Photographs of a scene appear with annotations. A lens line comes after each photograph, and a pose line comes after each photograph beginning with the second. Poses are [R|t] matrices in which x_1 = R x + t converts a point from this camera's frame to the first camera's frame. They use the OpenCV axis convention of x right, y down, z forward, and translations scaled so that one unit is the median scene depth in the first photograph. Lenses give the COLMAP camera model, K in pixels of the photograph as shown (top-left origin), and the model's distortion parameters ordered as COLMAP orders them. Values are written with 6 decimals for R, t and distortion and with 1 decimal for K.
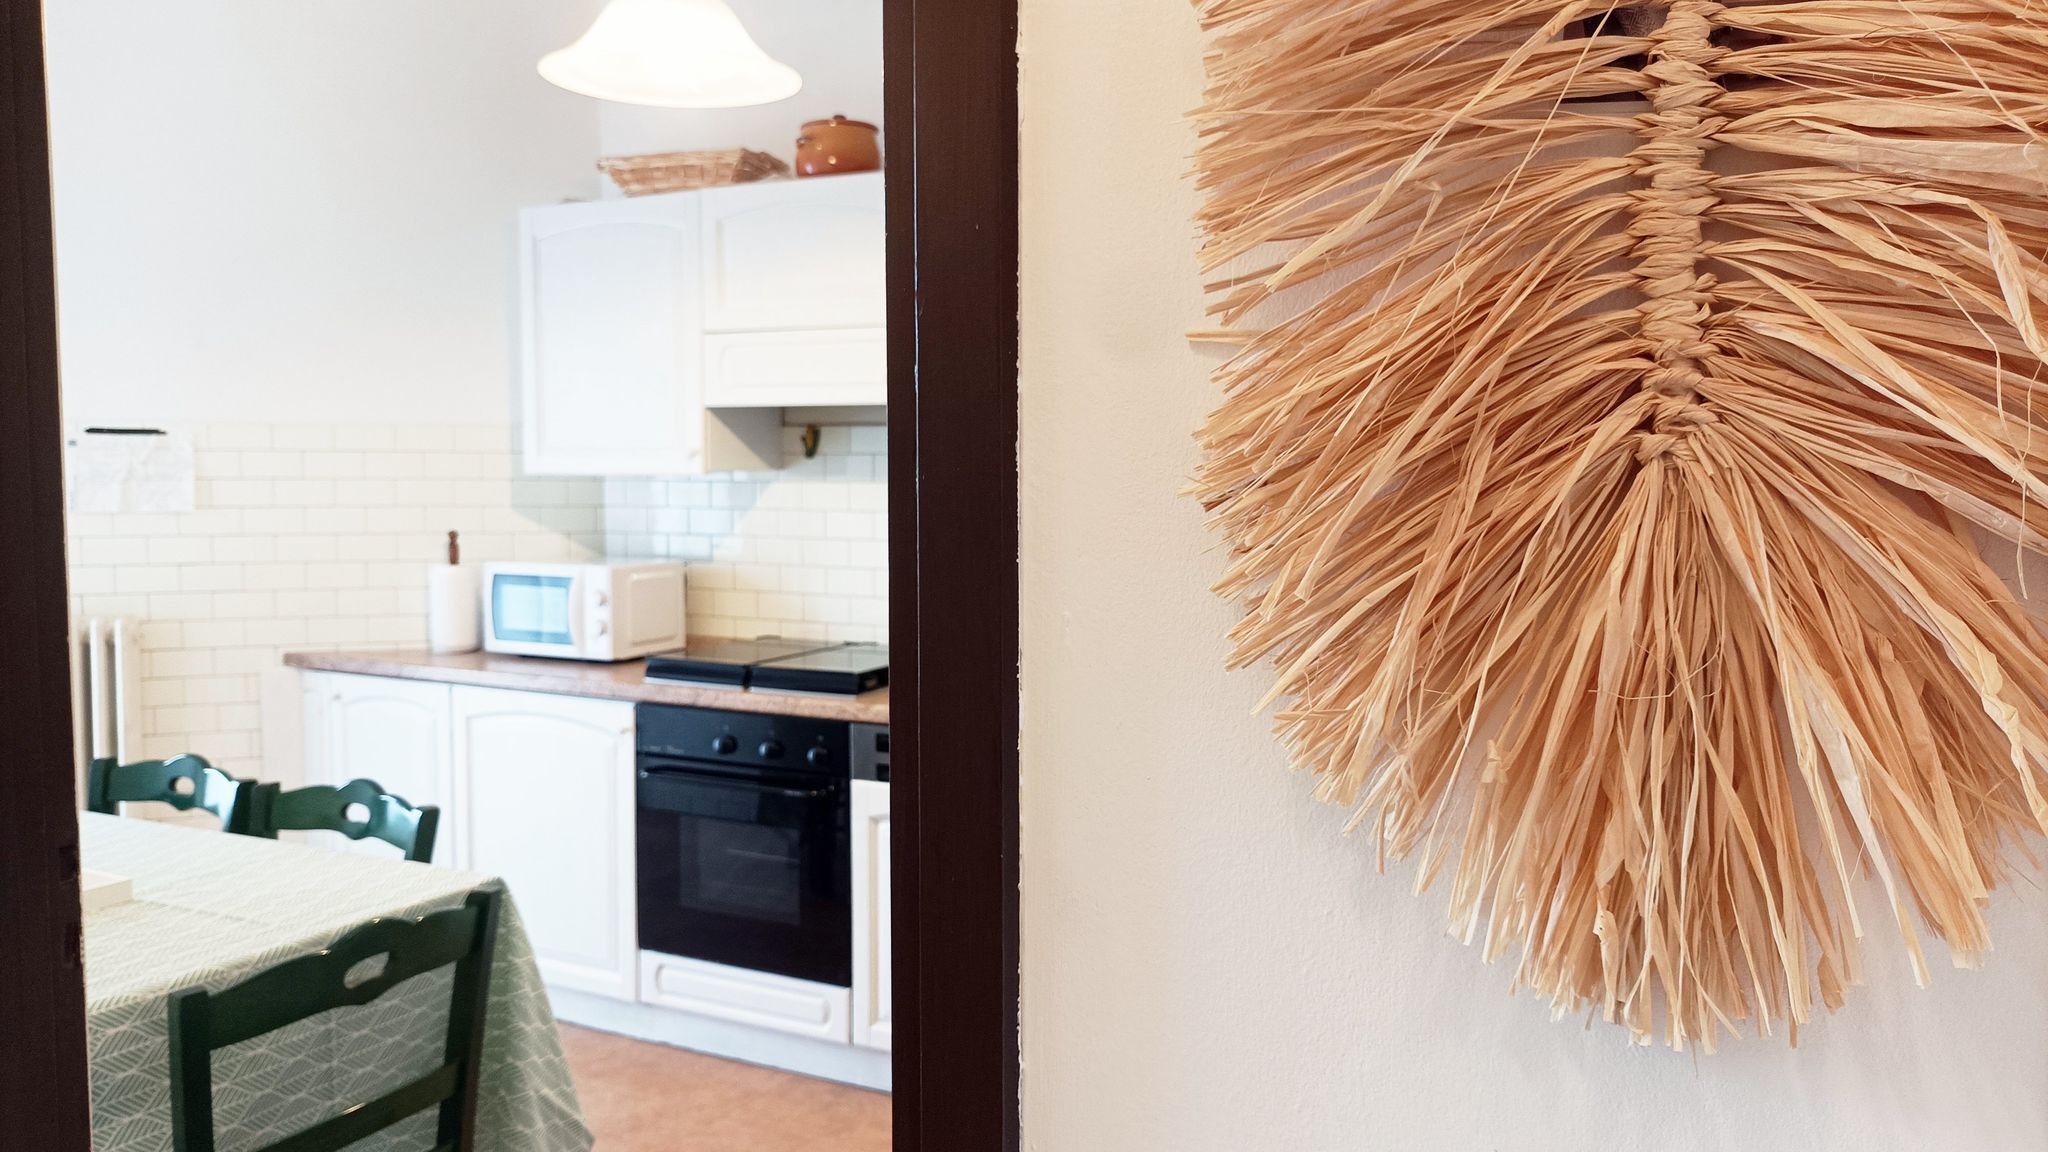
lens RADIAL K [[1538.5, 0, 1028.5], [0, 1538.5, 582.3], [0, 0, 1]] dist [0.043309, -0.037482]
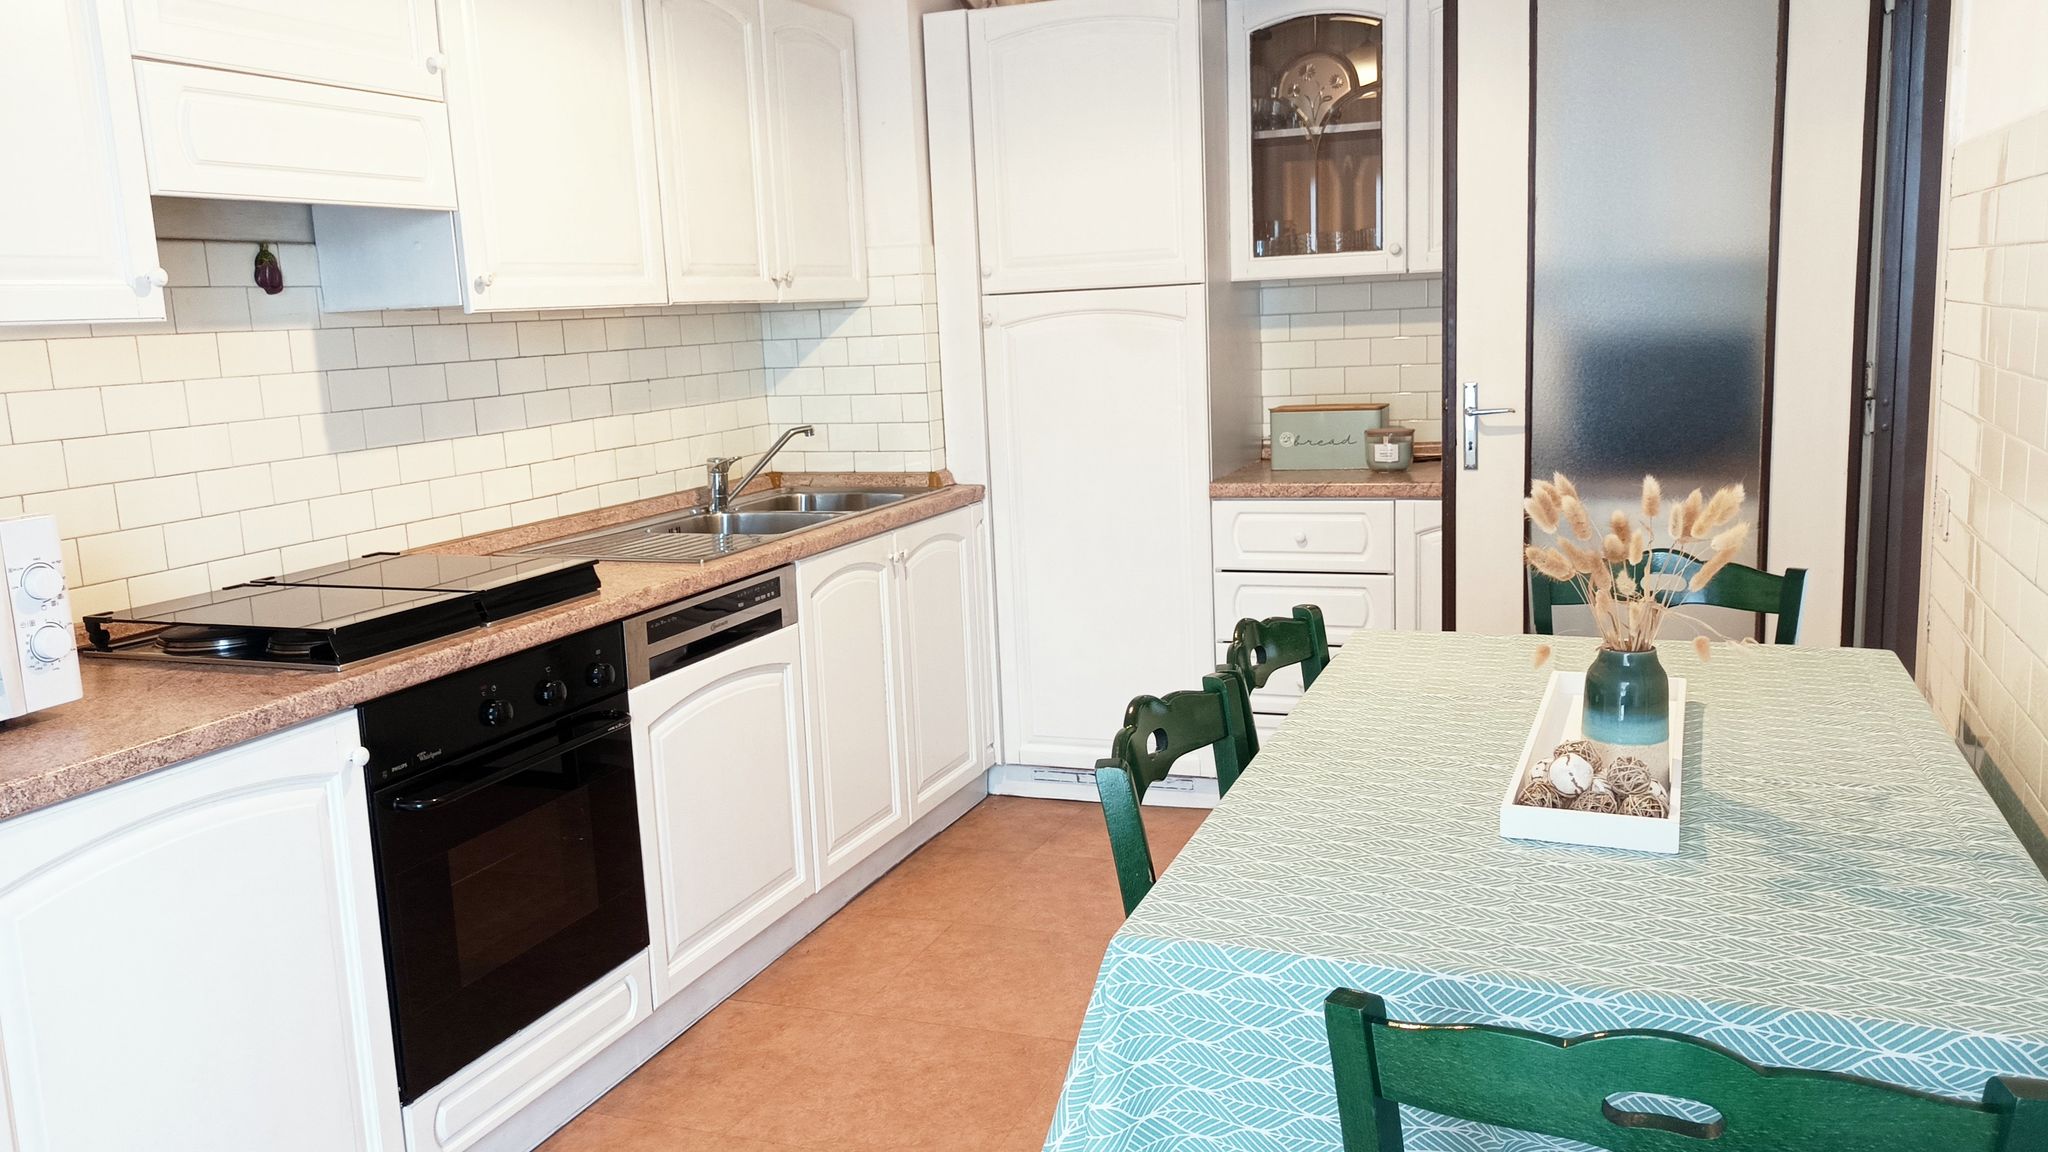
lens RADIAL K [[1538.5, 0, 1028.5], [0, 1538.5, 582.3], [0, 0, 1]] dist [0.043309, -0.037482]
pose [[-0.125092, -0.155509, 0.979882, -0.856573], [0.100078, 0.980625, 0.168403, -0.042115], [-0.987085, 0.119130, -0.107106, 0.808996]]
